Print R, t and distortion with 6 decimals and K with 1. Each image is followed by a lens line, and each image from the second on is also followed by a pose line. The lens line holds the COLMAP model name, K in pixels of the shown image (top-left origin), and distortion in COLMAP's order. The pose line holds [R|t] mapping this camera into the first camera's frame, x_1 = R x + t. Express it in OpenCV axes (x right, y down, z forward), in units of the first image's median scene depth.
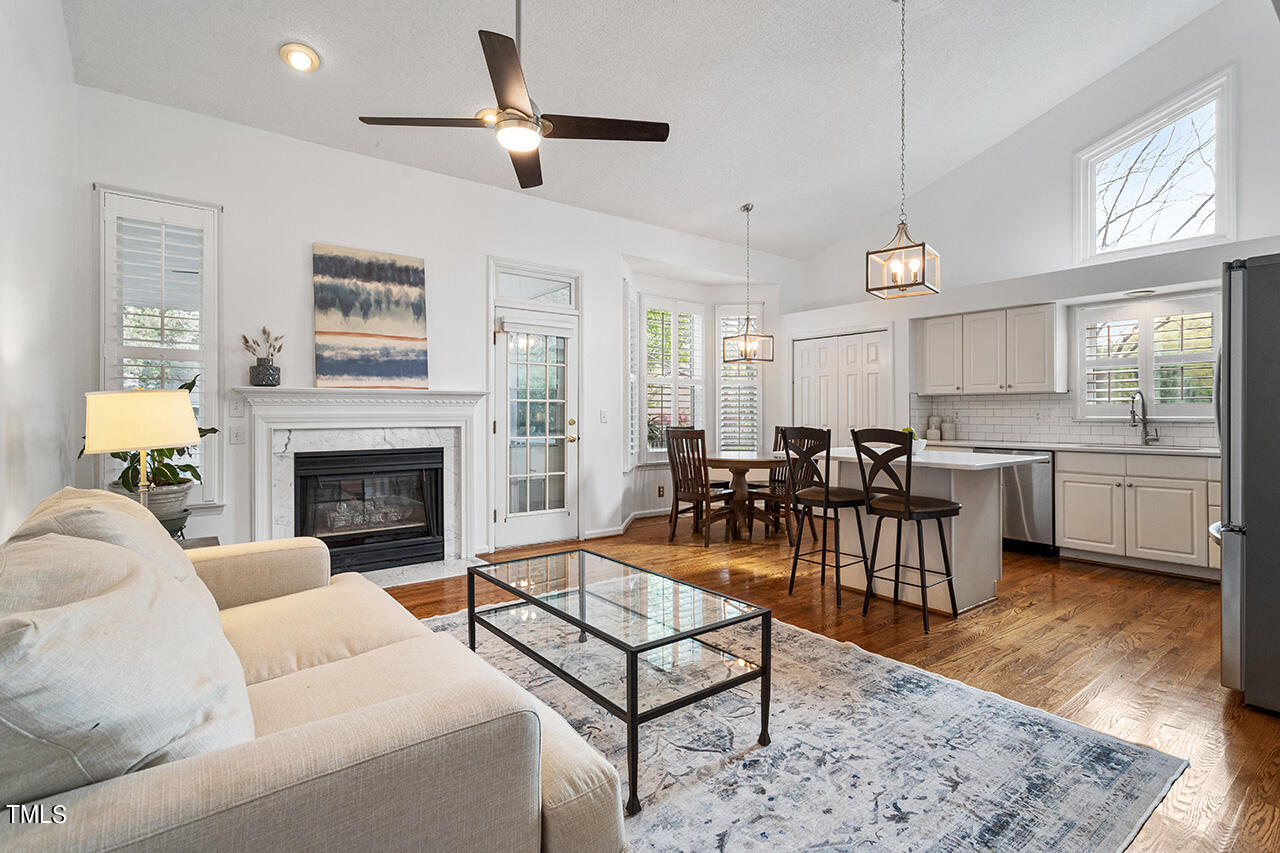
lens RADIAL K [[608.3, 0, 641.7], [0, 608.3, 414.3], [0, 0, 1]] dist [-0.000092, -0.000048]
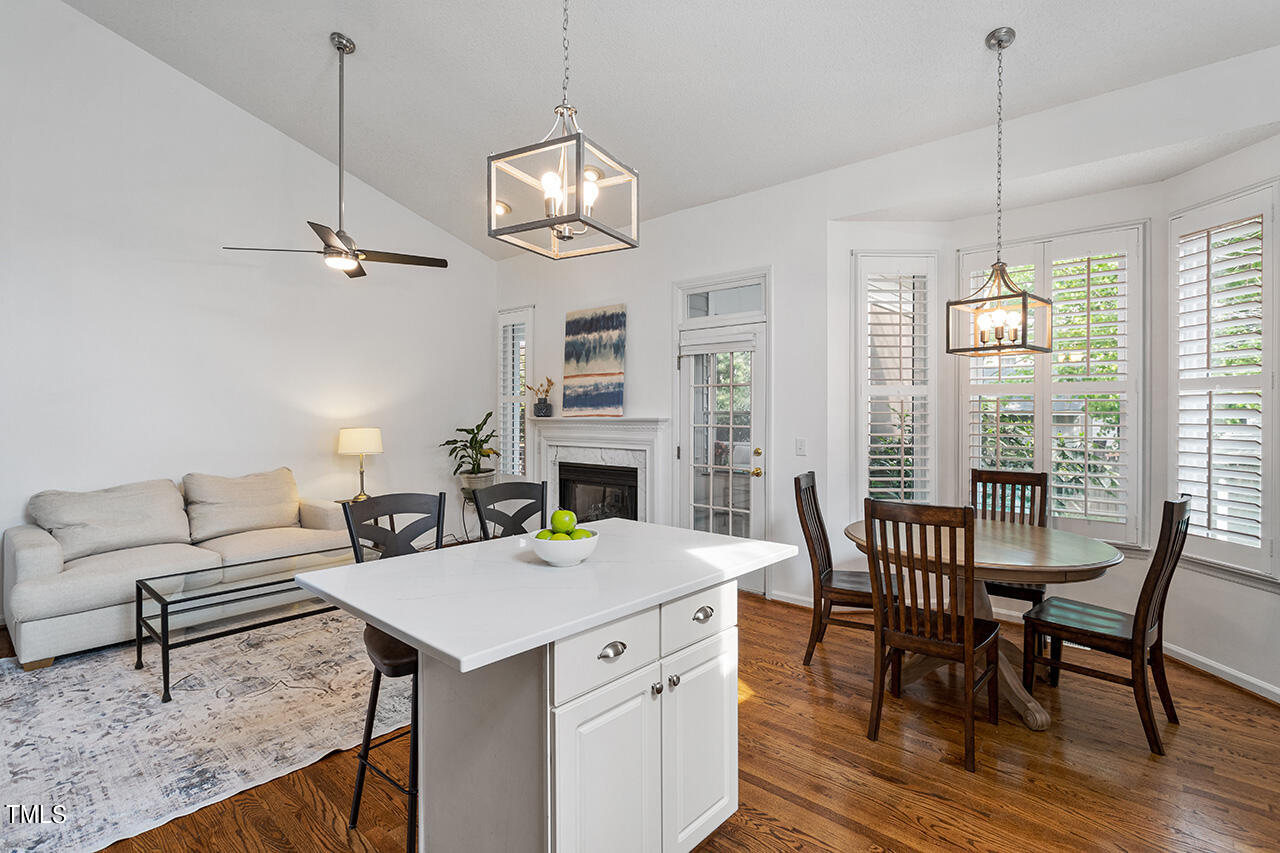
lens RADIAL K [[613.1, 0, 639.2], [0, 613.1, 414.3], [0, 0, 1]] dist [0.000967, 0.000016]
pose [[0.184658, 0.003725, -0.982796, 0.811472], [-0.000582, 0.999993, 0.003681, -0.049869], [0.982803, -0.000108, 0.184659, 0.830432]]
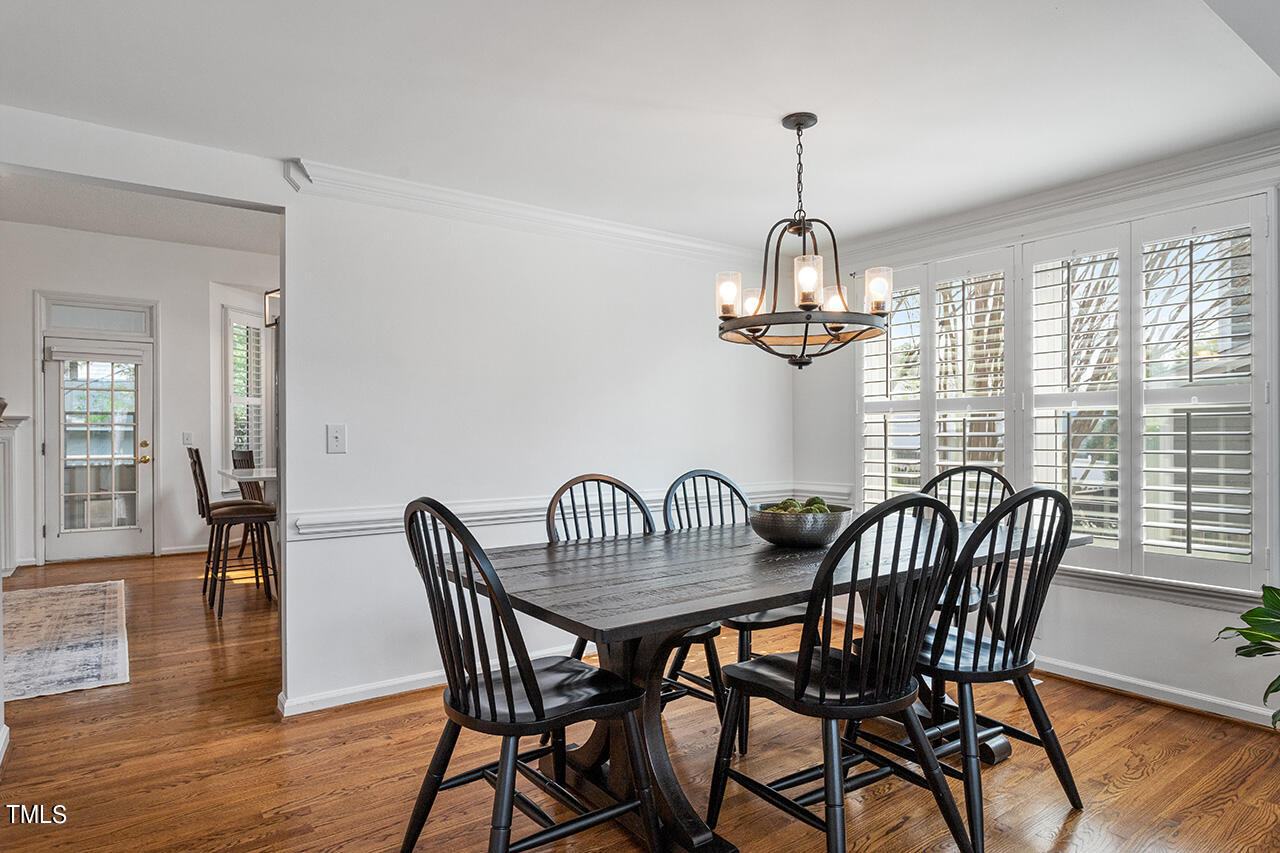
lens RADIAL K [[735.4, 0, 642.6], [0, 735.4, 435.1], [0, 0, 1]] dist [-0.002029, 0.000782]
pose [[0.999414, -0.003581, -0.034040, 0.955207], [0.003567, 0.999994, -0.000463, 0.001449], [0.034042, 0.000341, 0.999420, -0.293895]]
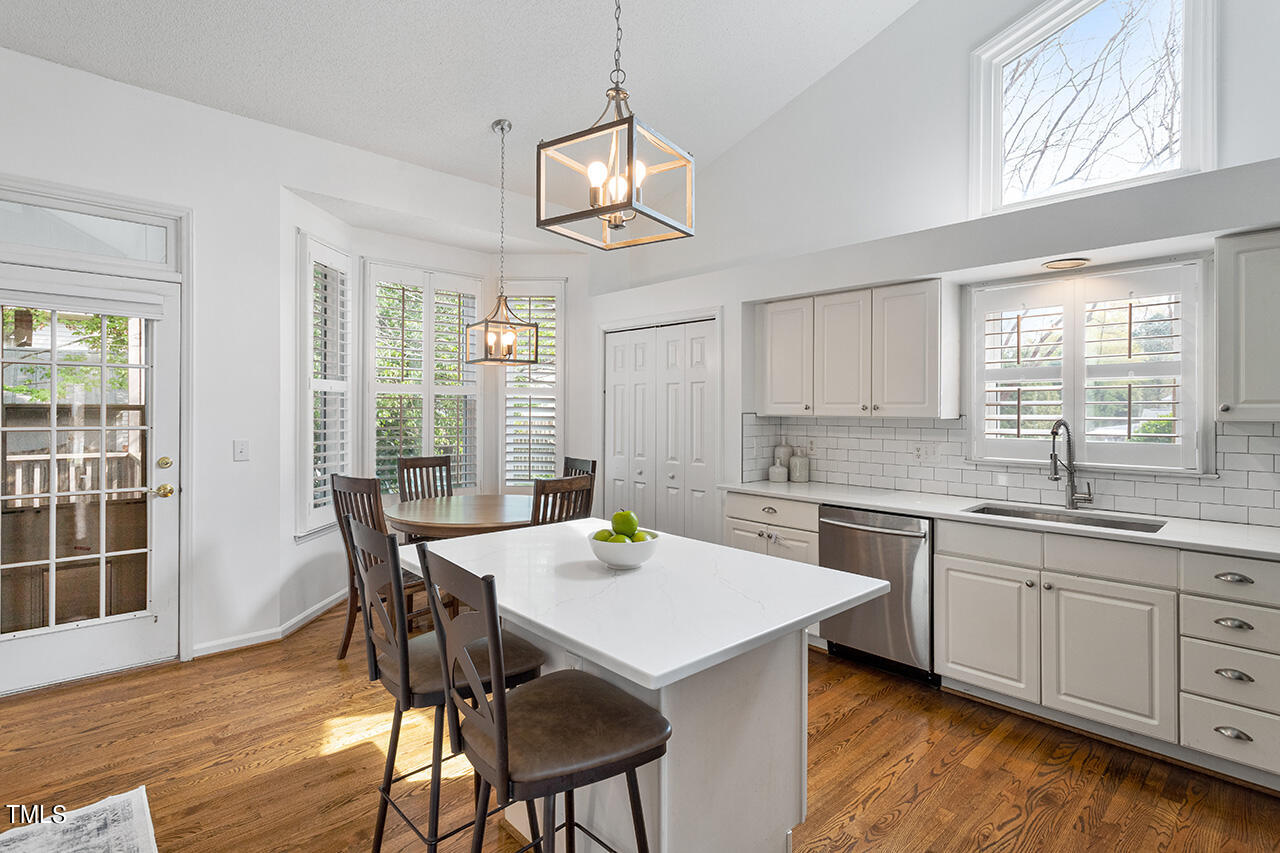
lens RADIAL K [[620.2, 0, 639.2], [0, 620.2, 410.0], [0, 0, 1]] dist [-0.000721, 0.001013]
pose [[0.995521, 0.005735, 0.094371, 0.345268], [-0.005822, 0.999983, 0.000652, -0.049981], [-0.094366, -0.001199, 0.995537, 0.433452]]
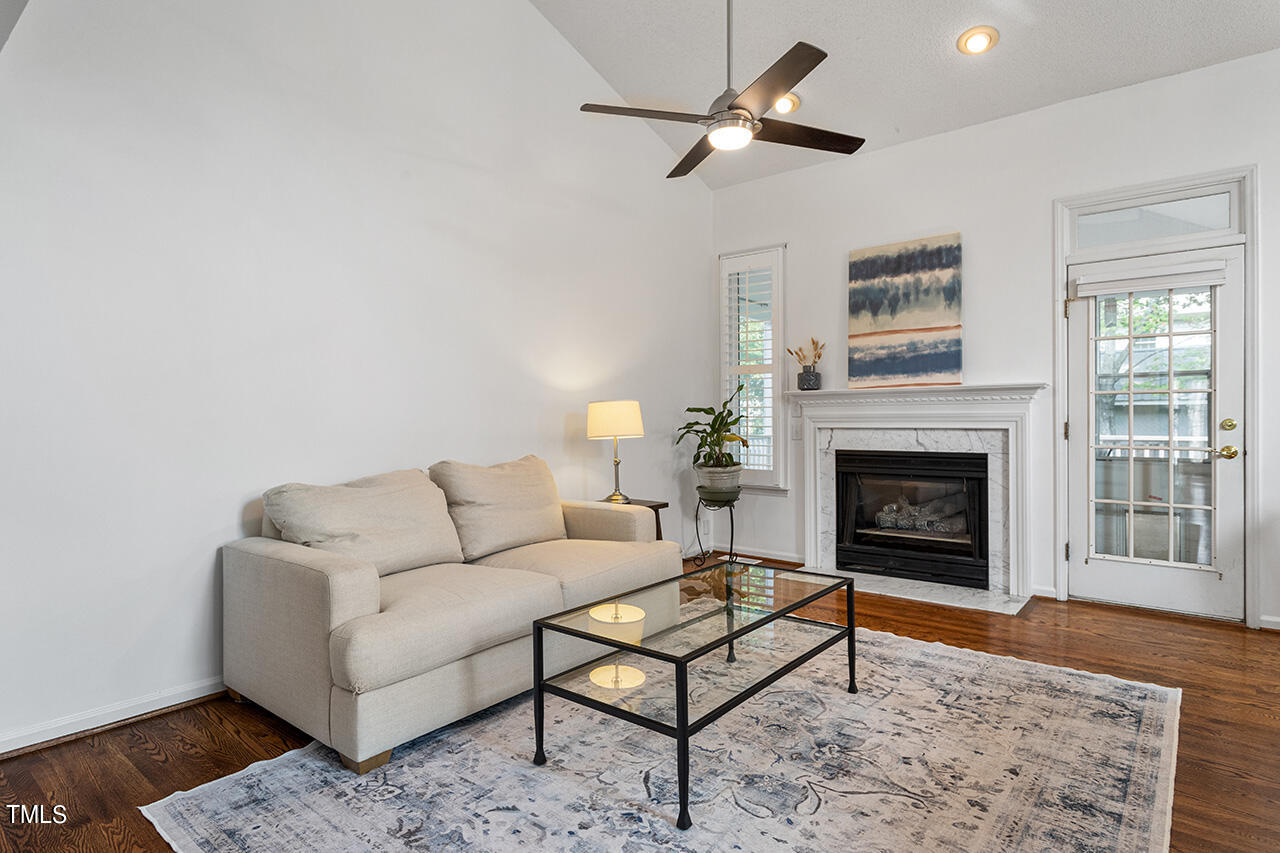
lens RADIAL K [[685.6, 0, 640.2], [0, 685.6, 420.5], [0, 0, 1]] dist [-0.002425, 0.000198]
pose [[0.226389, 0.004377, -0.974027, 0.492958], [0.006399, 0.999962, 0.005981, 0.001160], [0.974016, -0.007587, 0.226352, 0.345729]]
